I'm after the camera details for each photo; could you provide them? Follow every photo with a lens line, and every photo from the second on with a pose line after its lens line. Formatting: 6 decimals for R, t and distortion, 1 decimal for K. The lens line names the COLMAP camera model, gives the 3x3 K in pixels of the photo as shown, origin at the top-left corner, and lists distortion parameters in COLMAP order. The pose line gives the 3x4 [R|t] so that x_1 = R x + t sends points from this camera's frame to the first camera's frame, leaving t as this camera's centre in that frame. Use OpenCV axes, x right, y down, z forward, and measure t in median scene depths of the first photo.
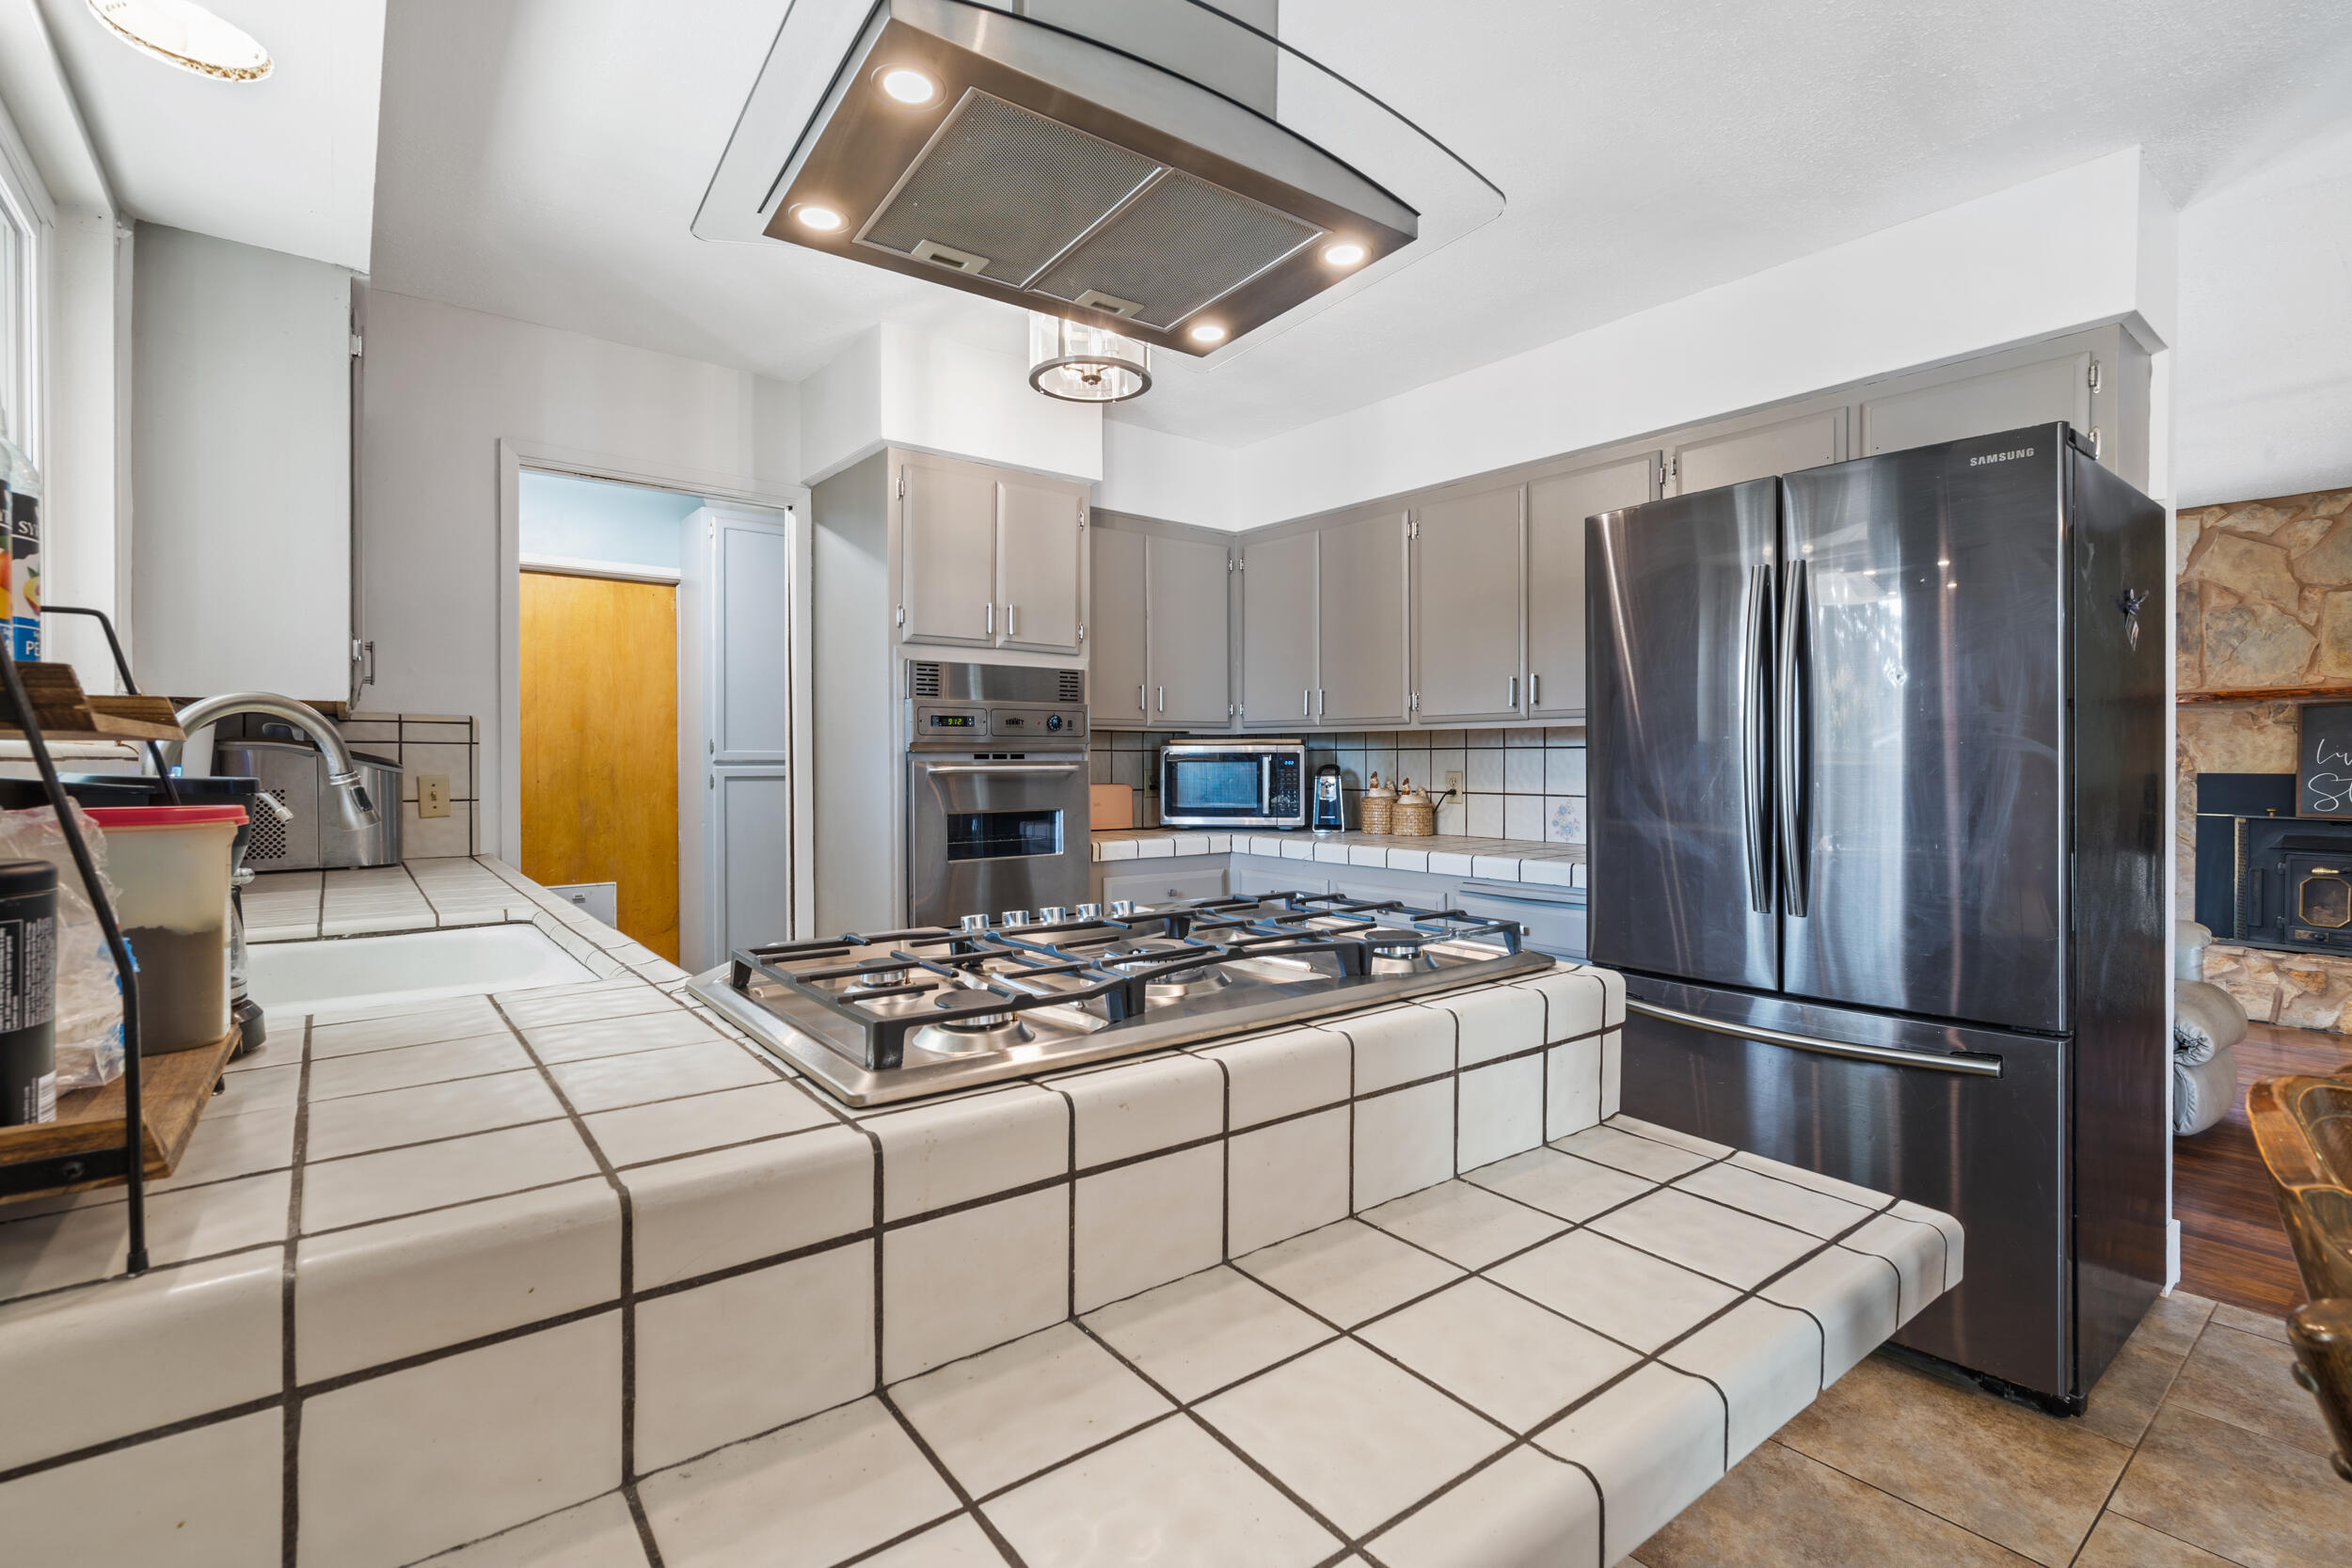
lens RADIAL K [[1071.0, 0, 1177.3], [0, 1071.0, 771.6], [0, 0, 1]] dist [0.001964, 0.001442]
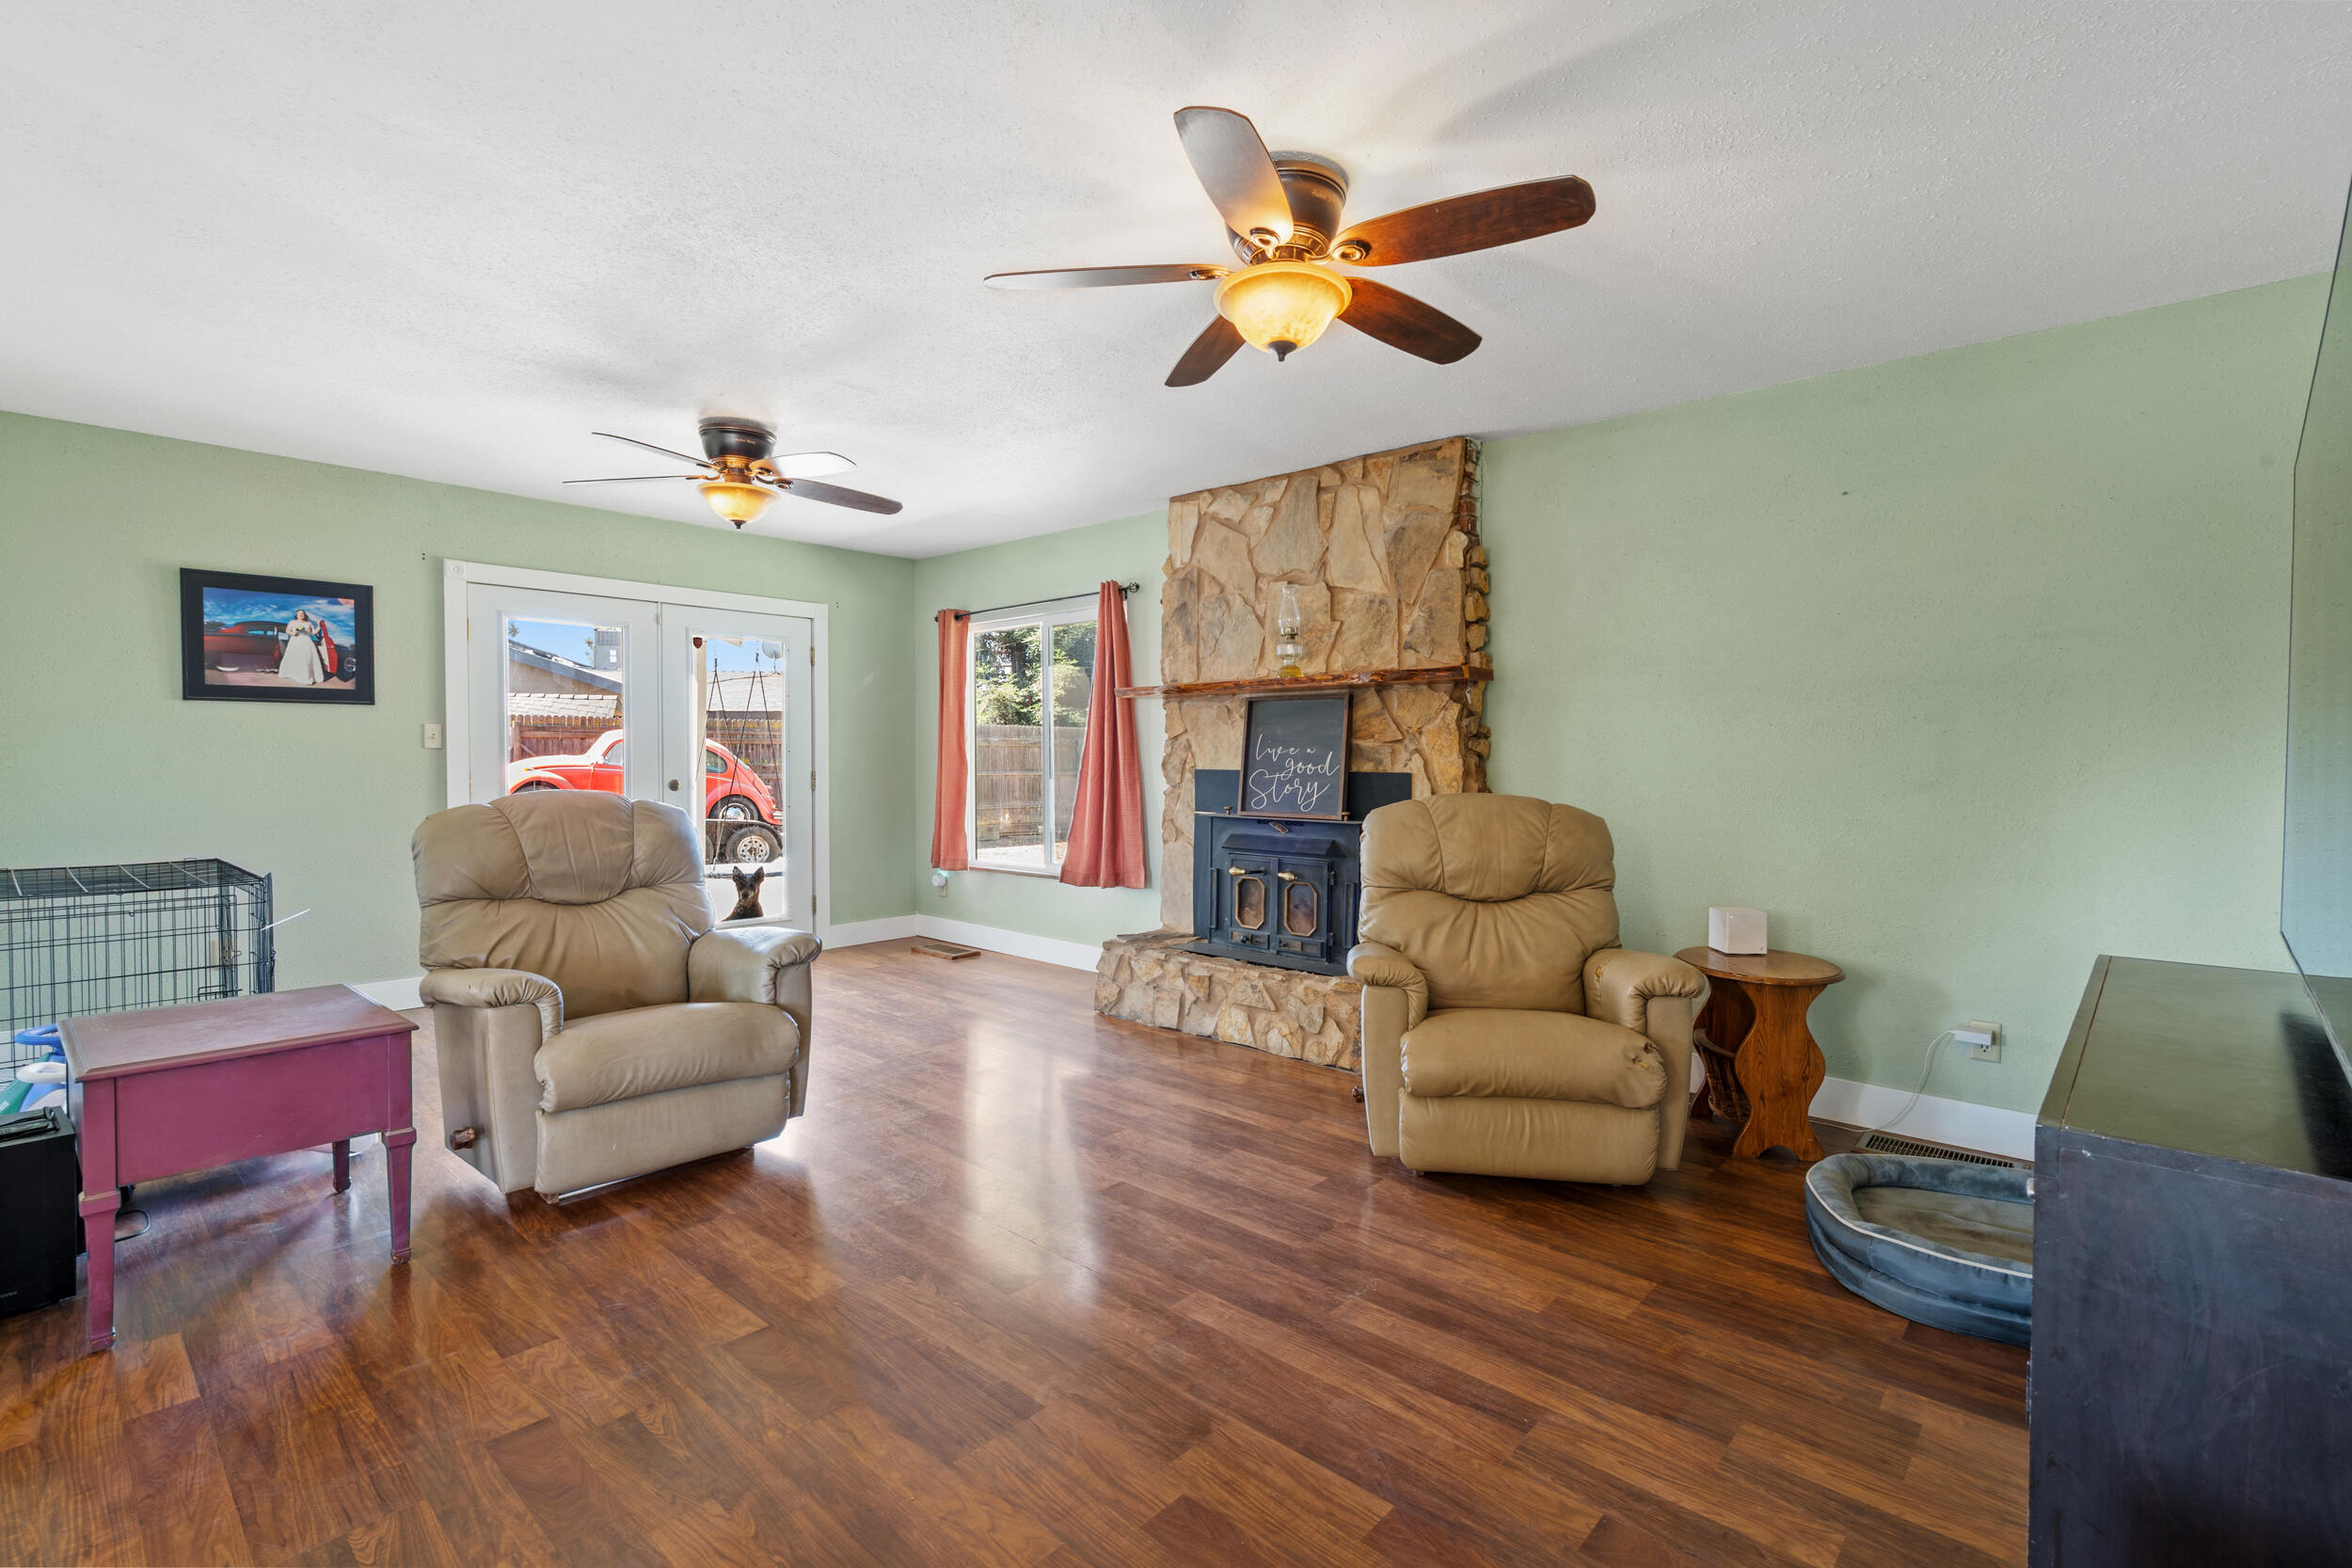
lens RADIAL K [[1071.0, 0, 1171.6], [0, 1071.0, 781.0], [0, 0, 1]] dist [0.001964, 0.001442]
pose [[0.987812, 0.001804, 0.155643, 0.849355], [-0.003287, 0.999952, 0.009273, 0.003361], [-0.155619, -0.009671, 0.987770, 0.062174]]
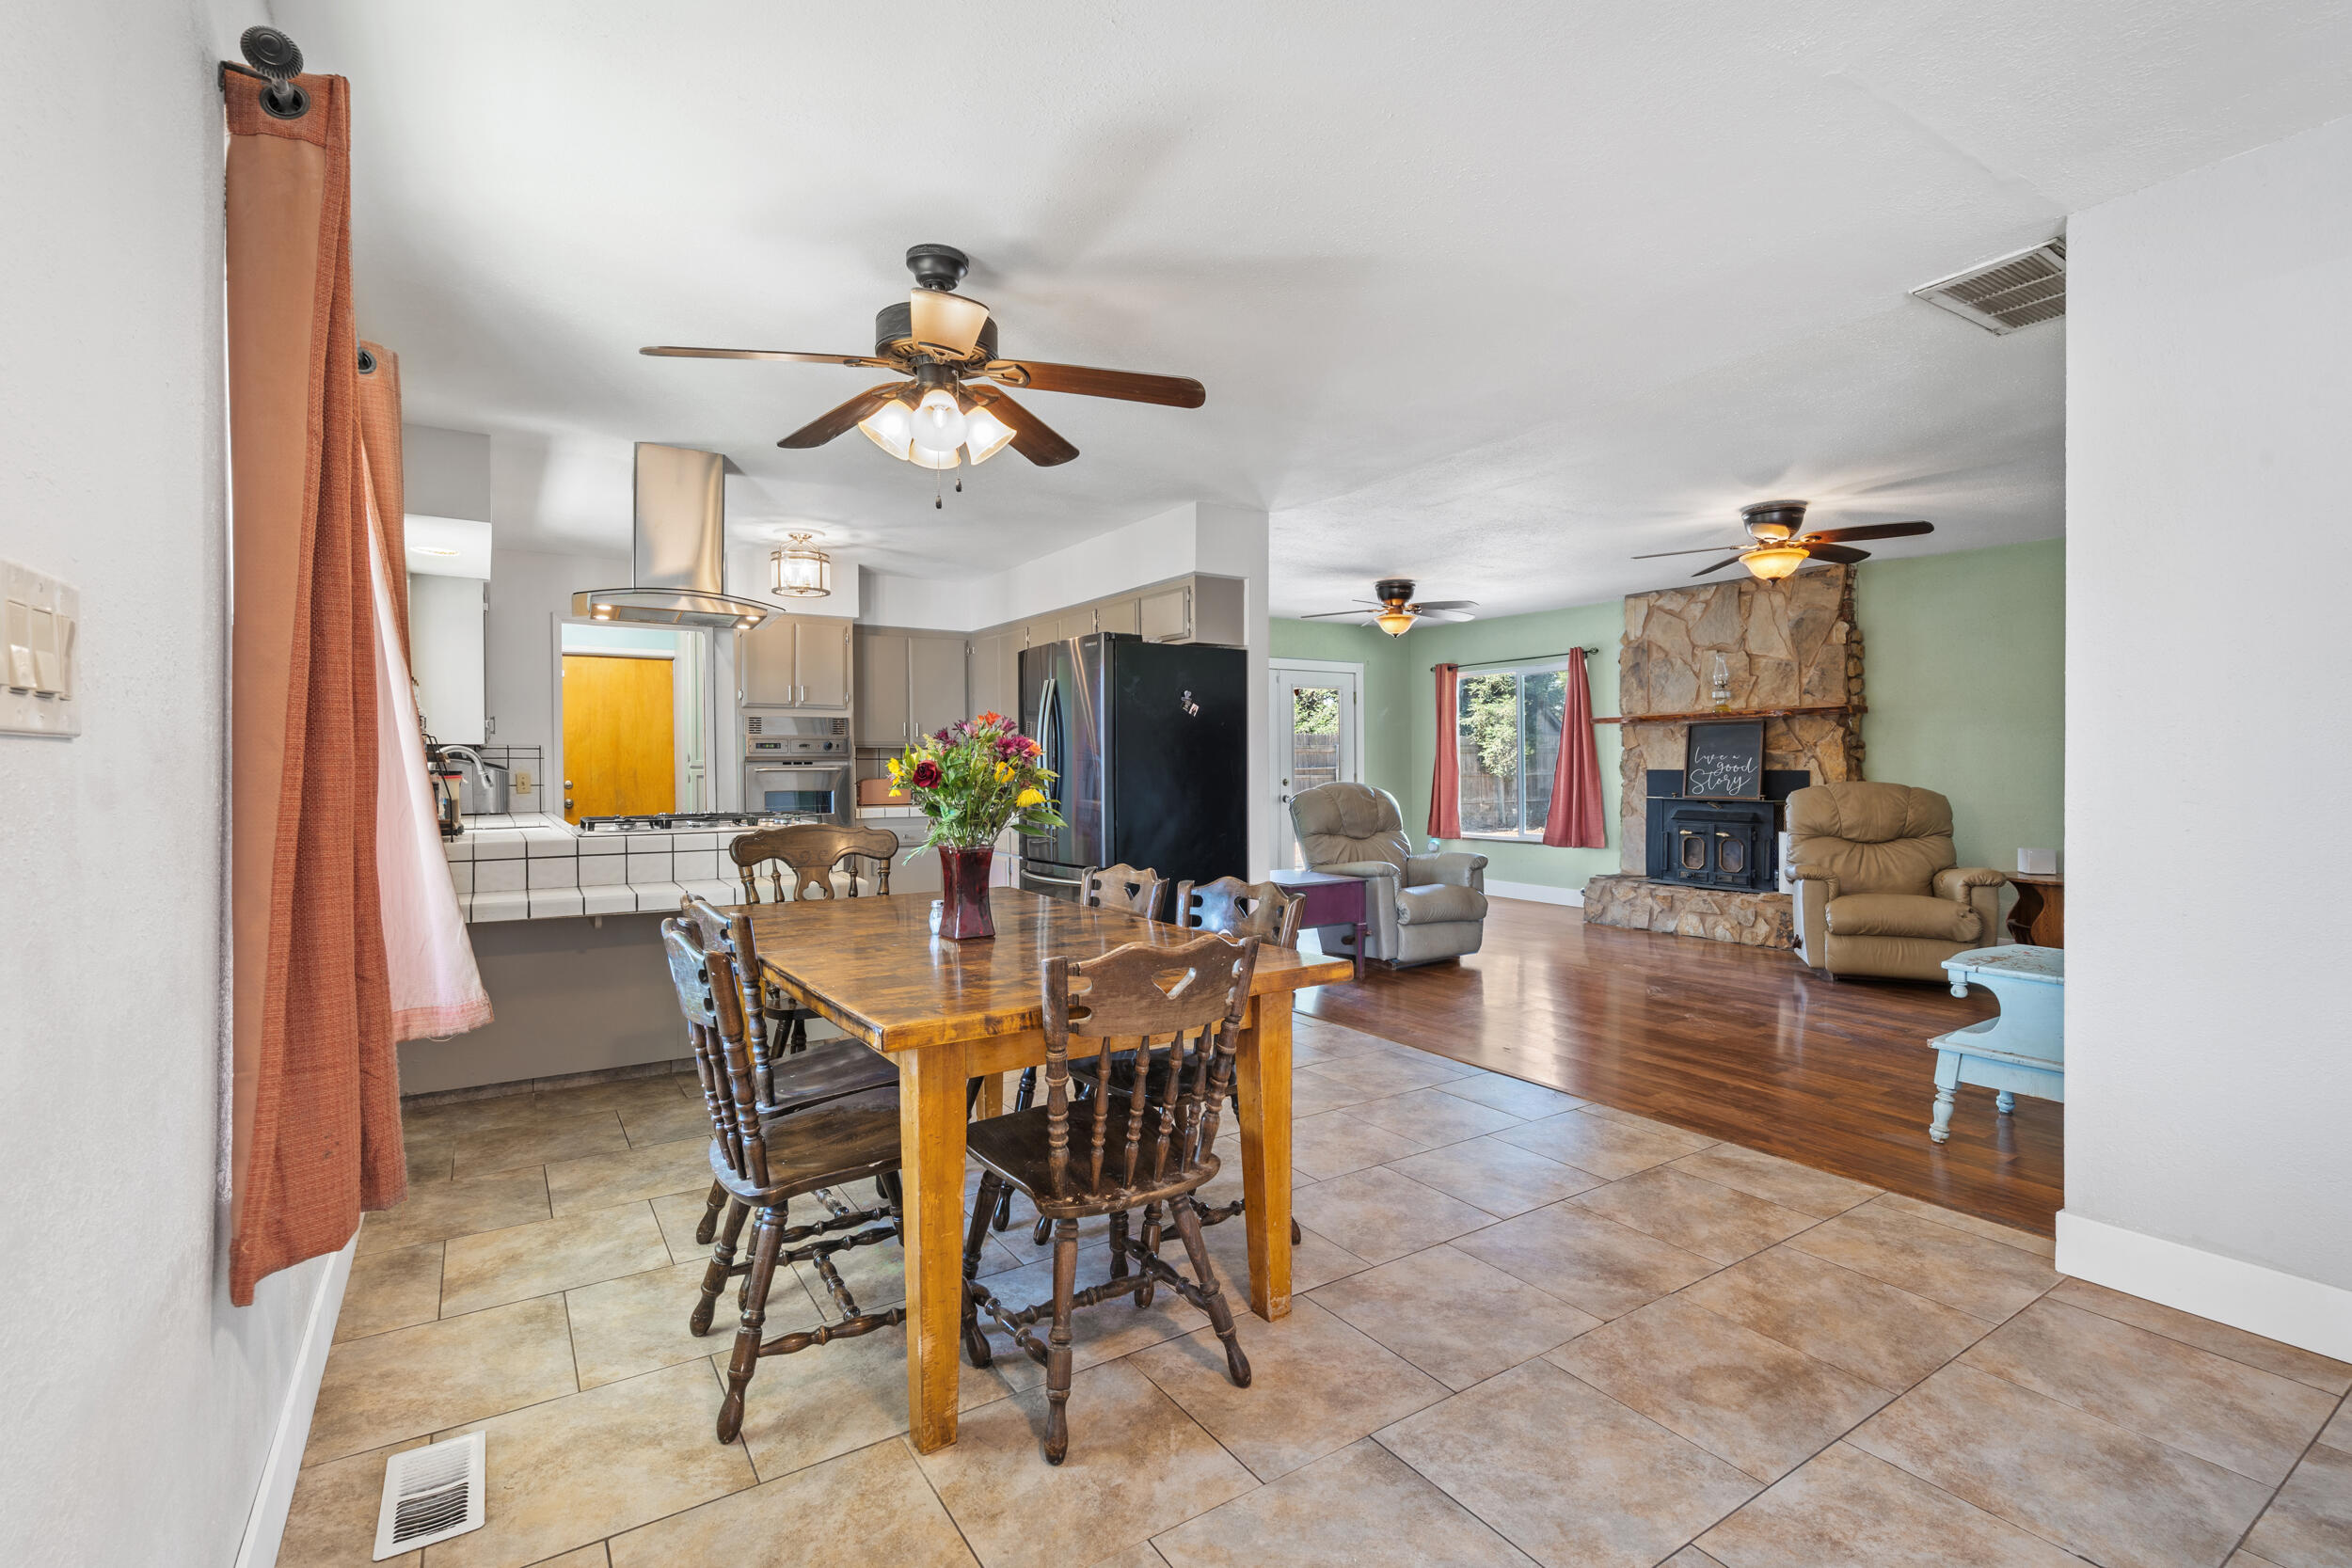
lens RADIAL K [[1071.0, 0, 1177.0], [0, 1071.0, 781.1], [0, 0, 1]] dist [0.001964, 0.001442]
pose [[0.996000, -0.003526, -0.089285, 0.468917], [0.004041, 0.999976, 0.005589, 0.007094], [0.089263, -0.005928, 0.995990, -0.595904]]
